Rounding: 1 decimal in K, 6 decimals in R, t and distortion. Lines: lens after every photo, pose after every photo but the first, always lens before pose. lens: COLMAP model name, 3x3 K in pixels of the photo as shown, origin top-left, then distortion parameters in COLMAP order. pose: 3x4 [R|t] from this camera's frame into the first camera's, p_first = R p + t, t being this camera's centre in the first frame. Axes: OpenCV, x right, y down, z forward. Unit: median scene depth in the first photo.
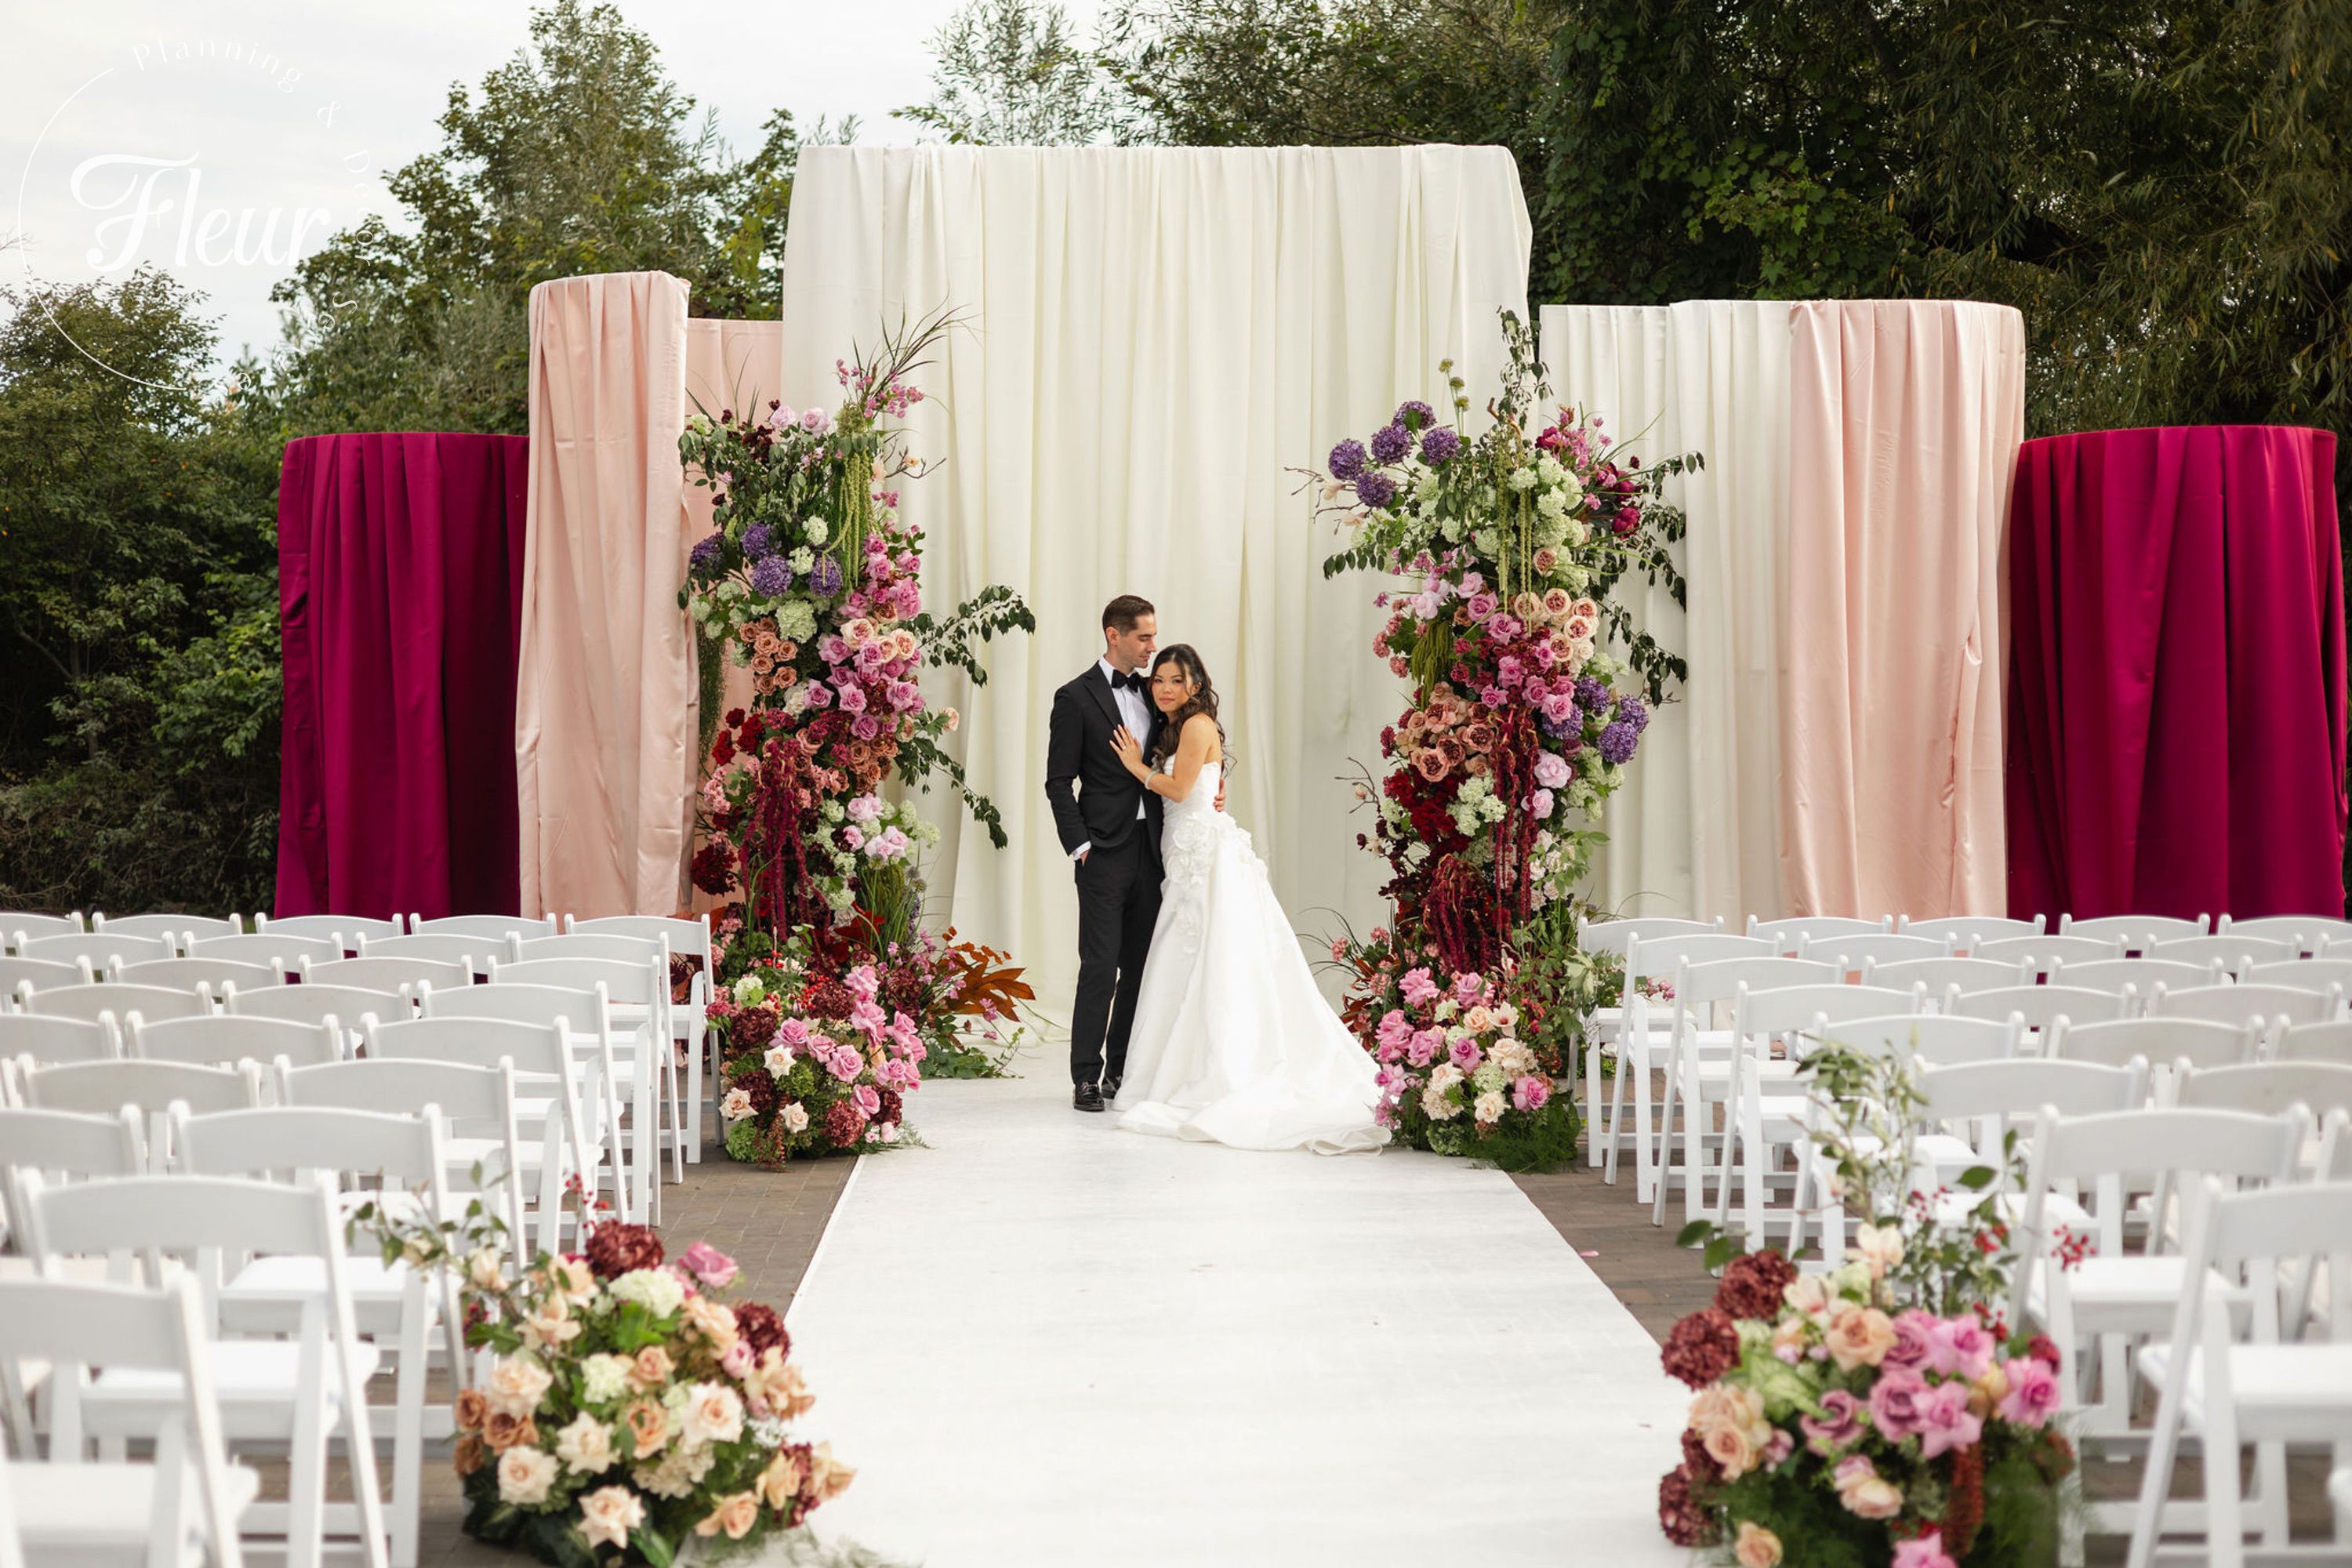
lens RADIAL K [[3270.1, 0, 1176.0], [0, 3270.1, 784.0], [0, 0, 1]] dist [0.016630, -0.021548]
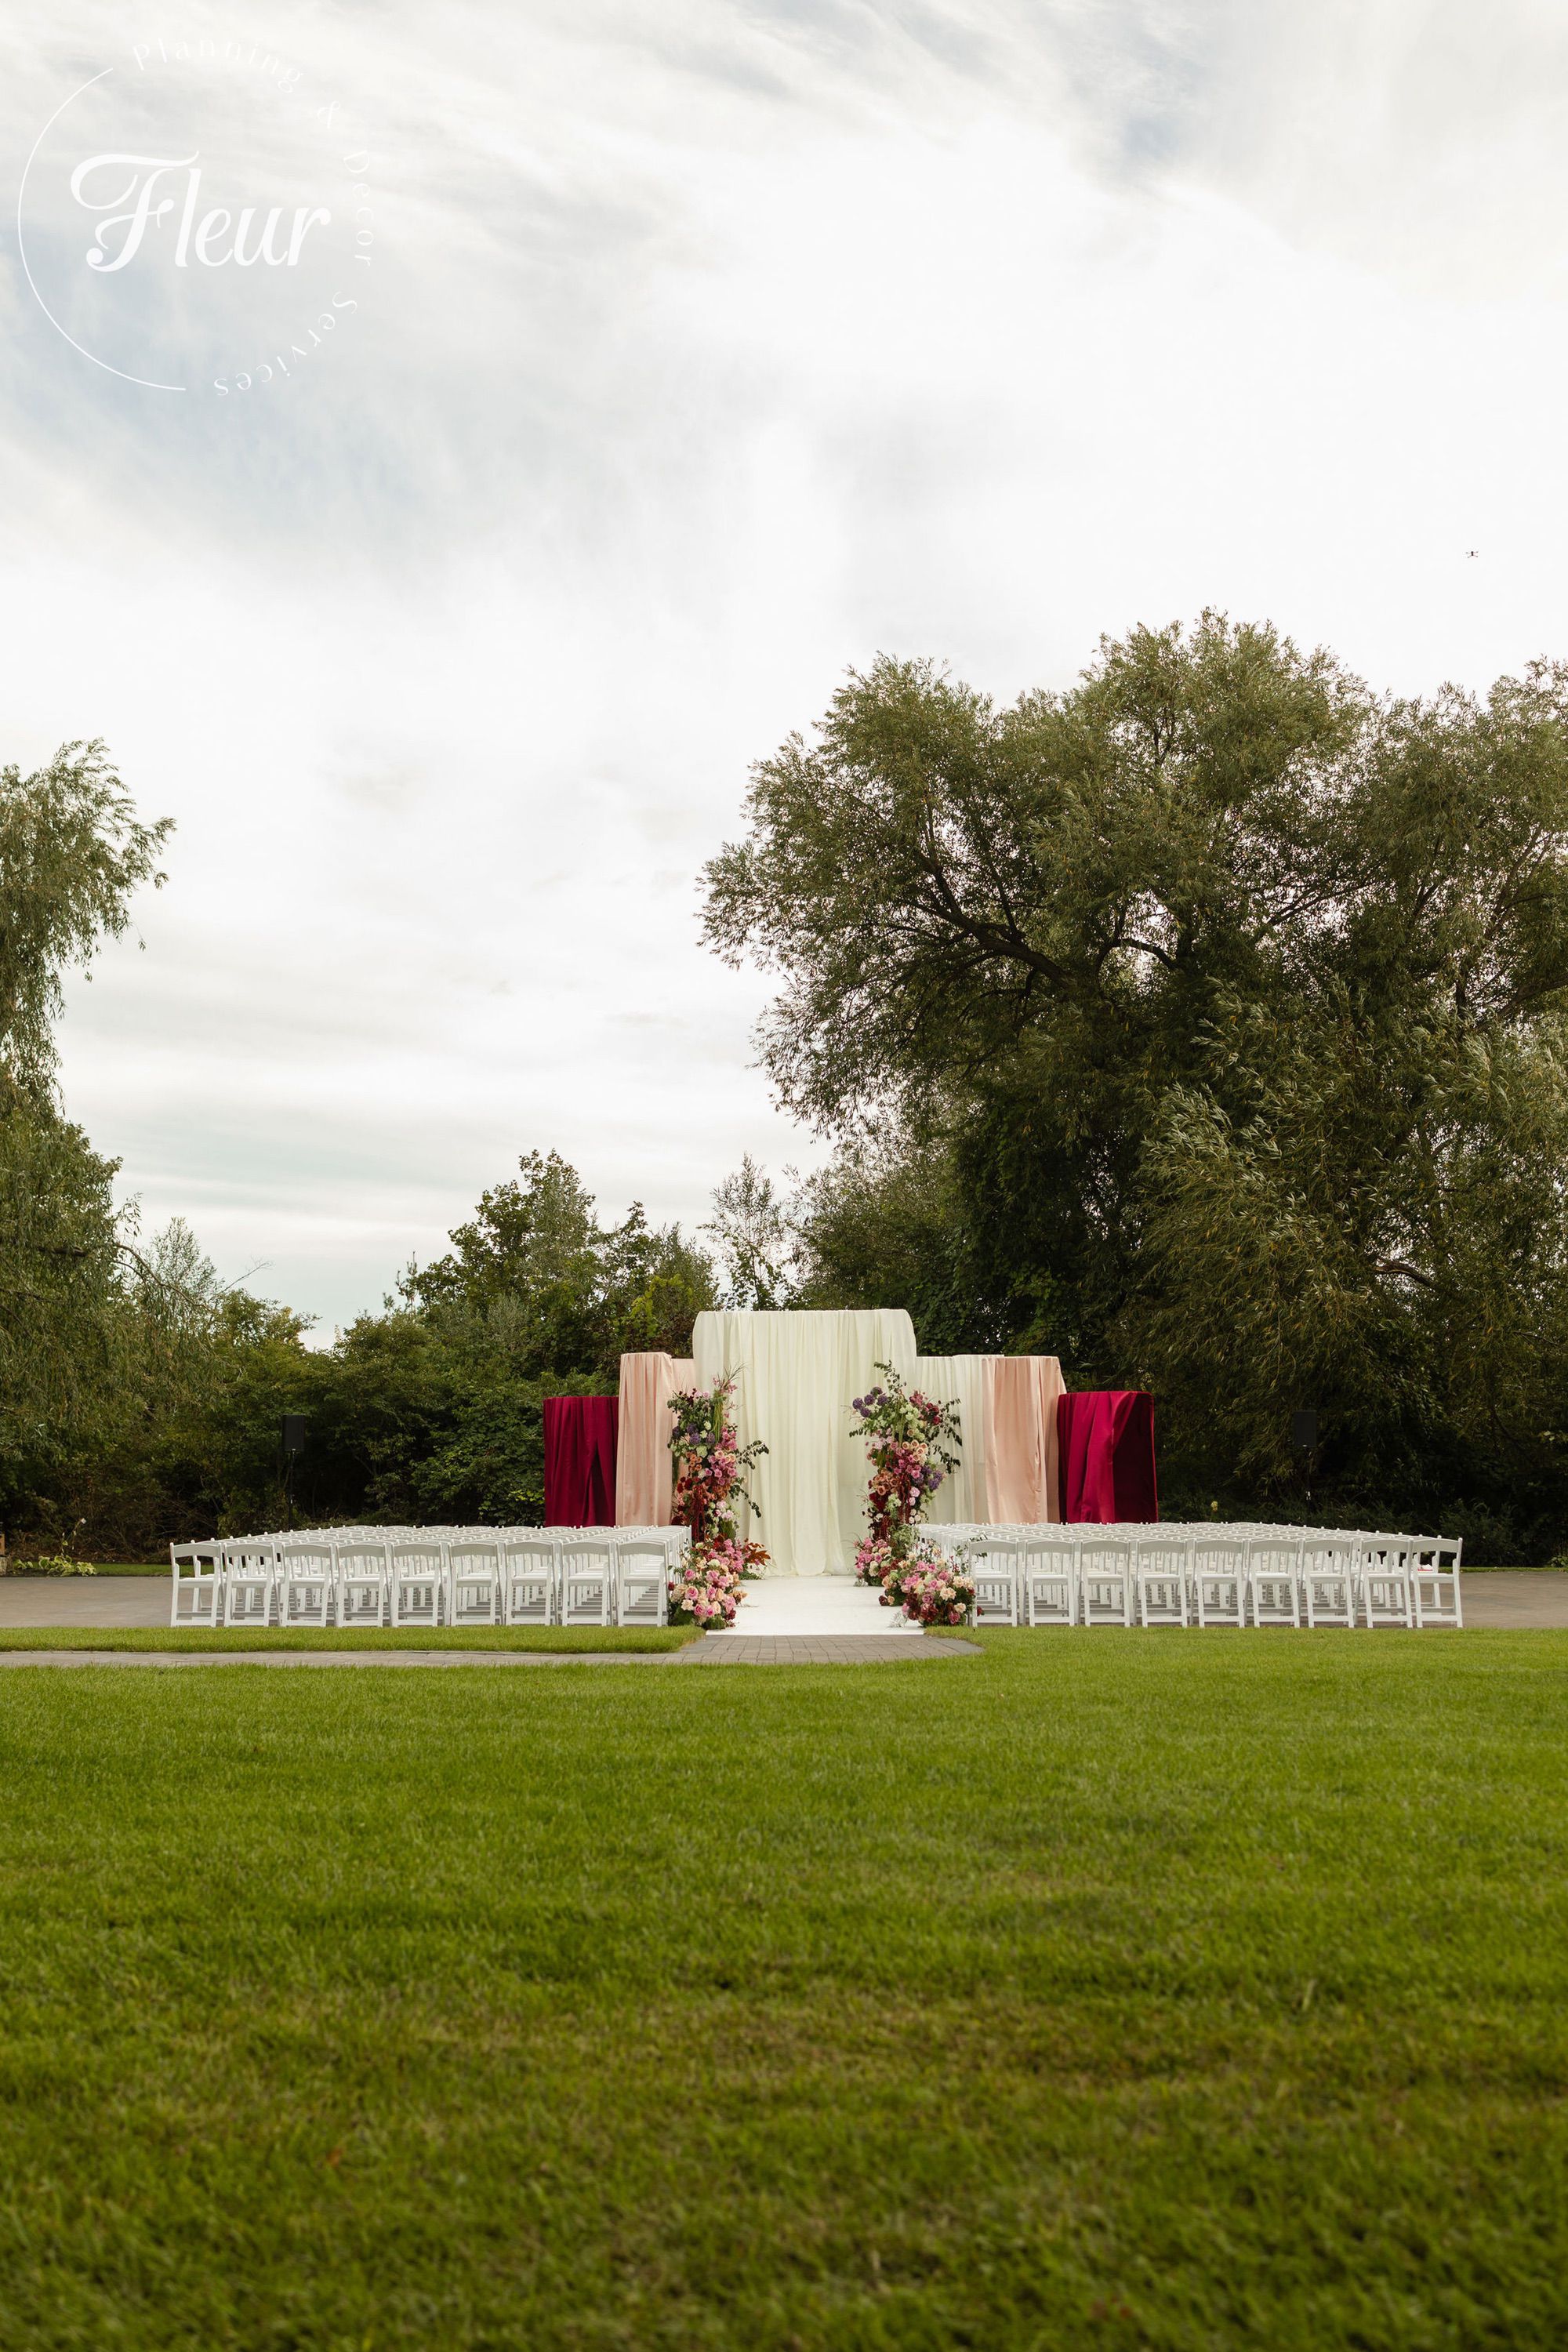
lens RADIAL K [[2365.0, 0, 795.0], [0, 2365.0, 1165.8], [0, 0, 1]] dist [0.006535, 0.011842]
pose [[0.999662, -0.012557, -0.022780, 0.047160], [0.008686, 0.986643, -0.162664, 0.062656], [0.024518, 0.162412, 0.986418, -1.577918]]
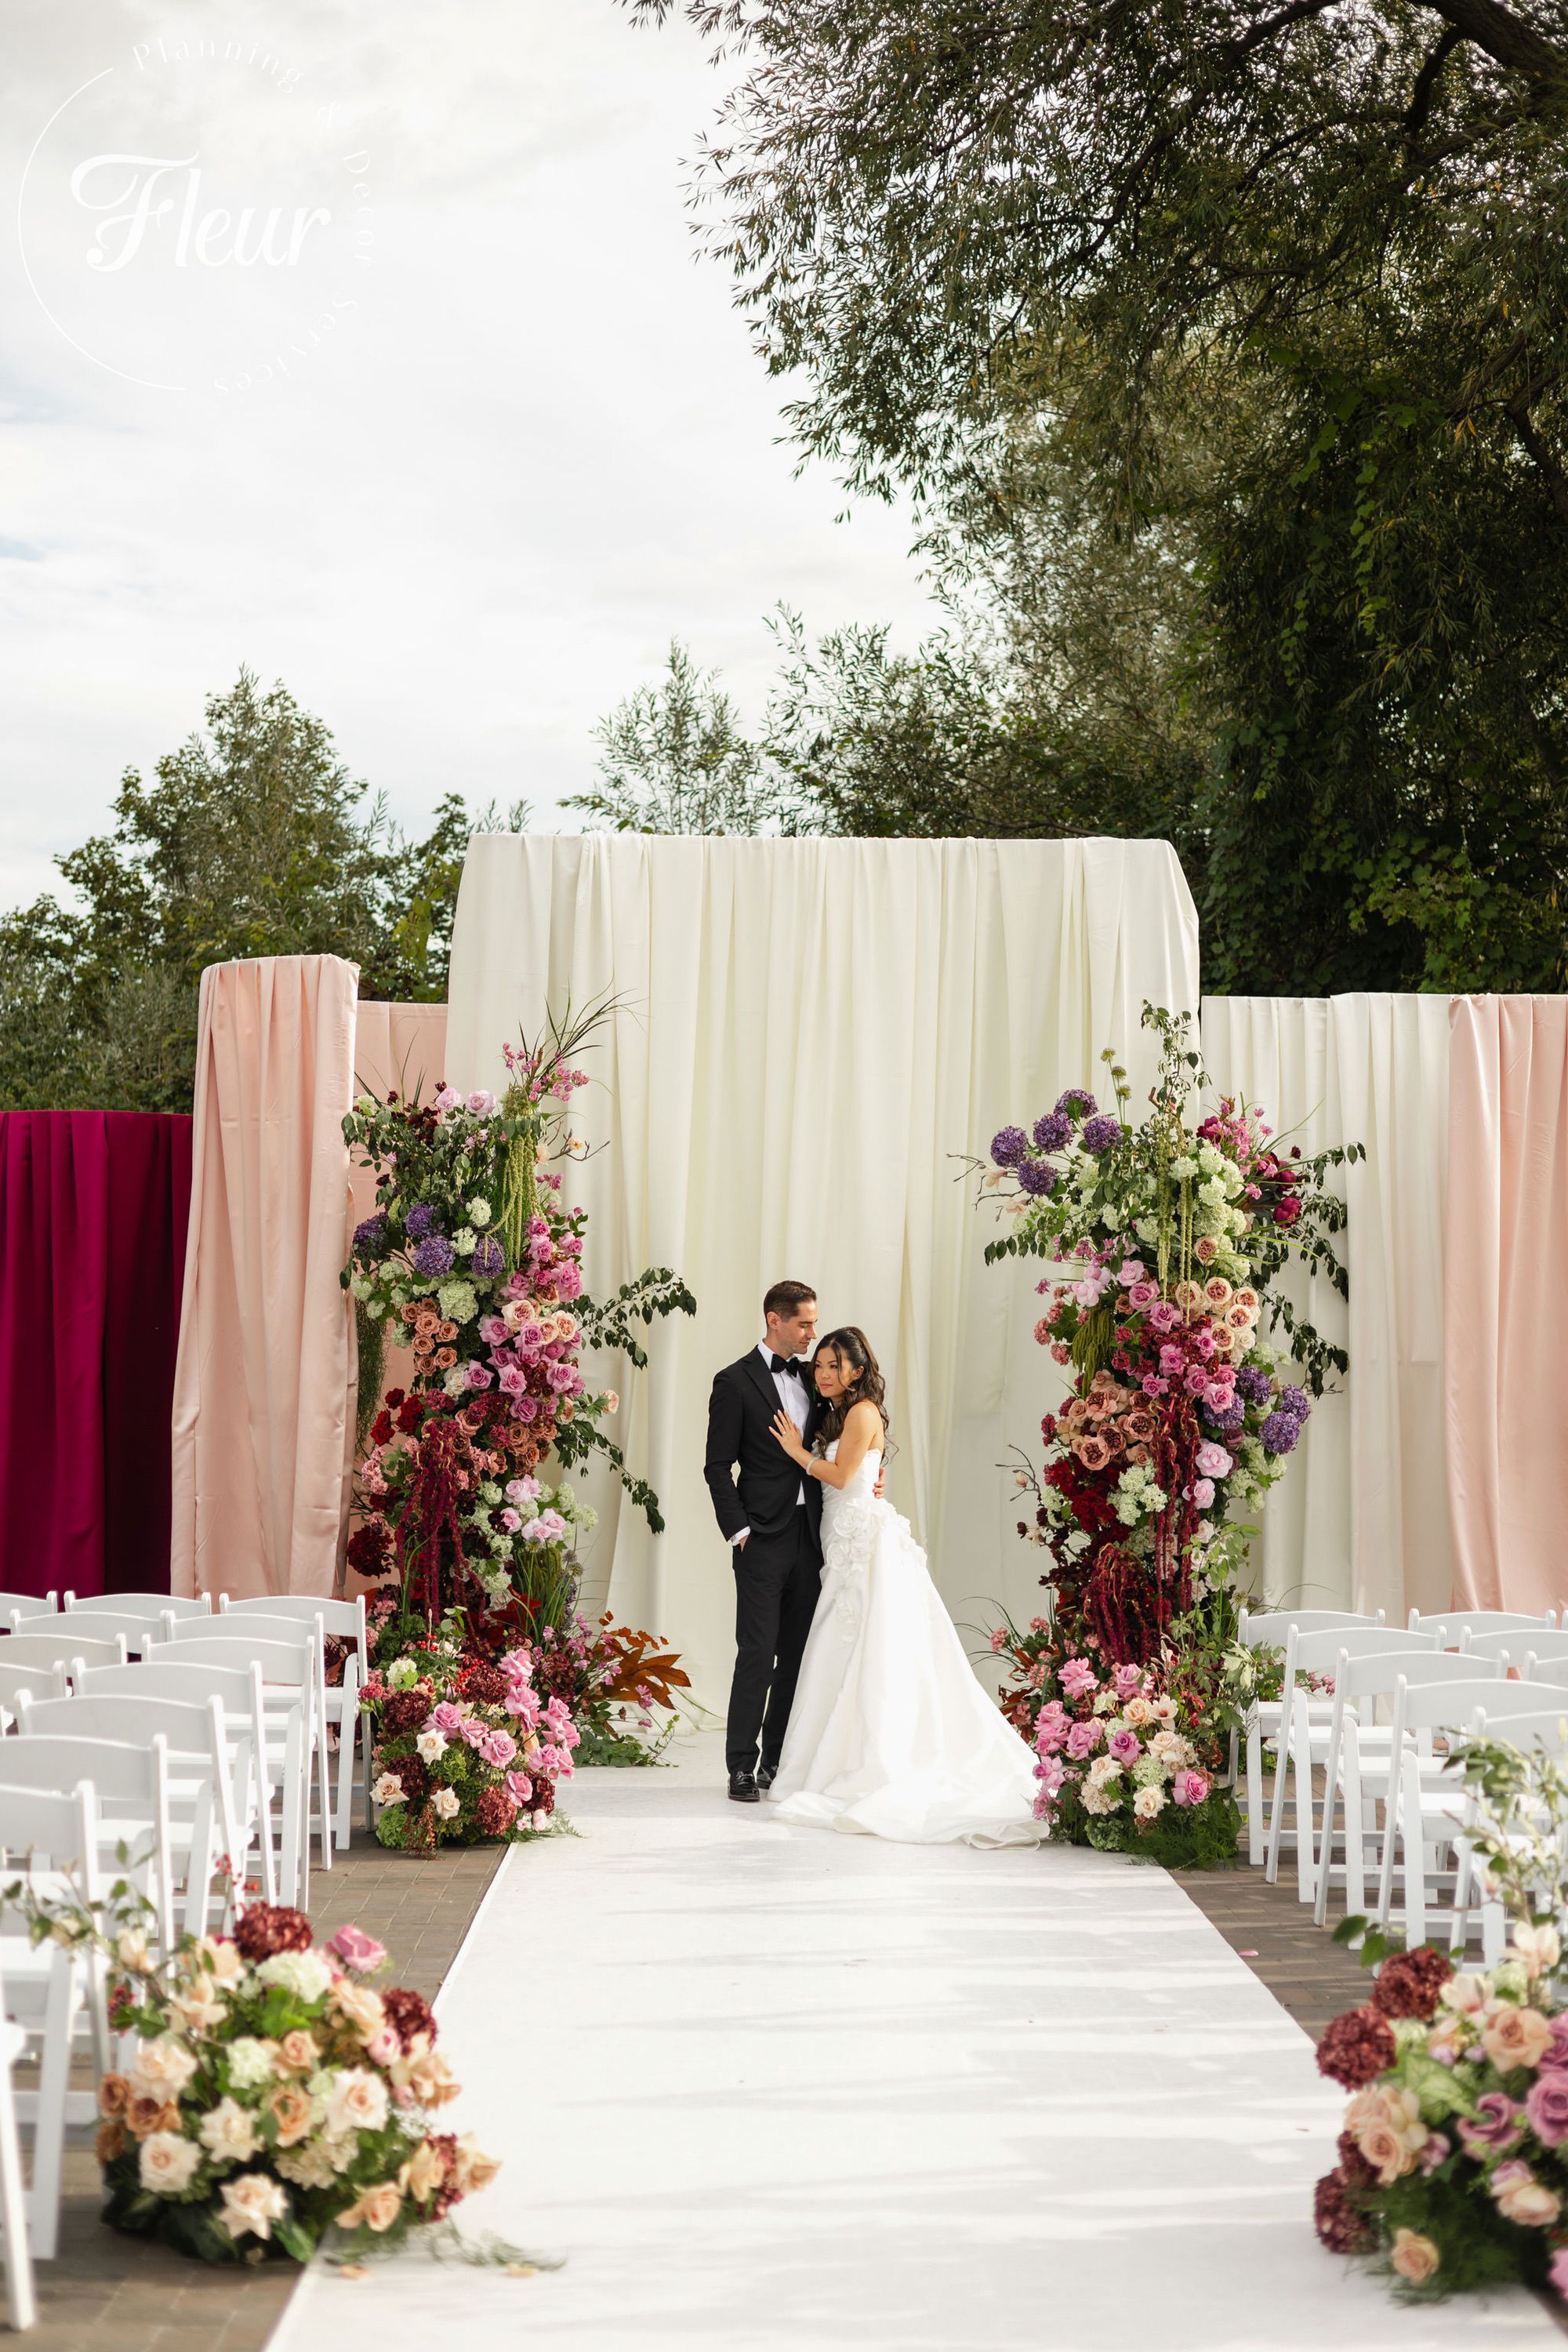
lens RADIAL K [[3359.9, 0, 801.7], [0, 3359.9, 1172.3], [0, 0, 1]] dist [0.035471, 0.066131]
pose [[0.999862, 0.010020, -0.013239, 0.002413], [-0.011156, 0.995990, -0.088765, 0.000856], [0.012297, 0.088900, 0.995965, -0.027213]]
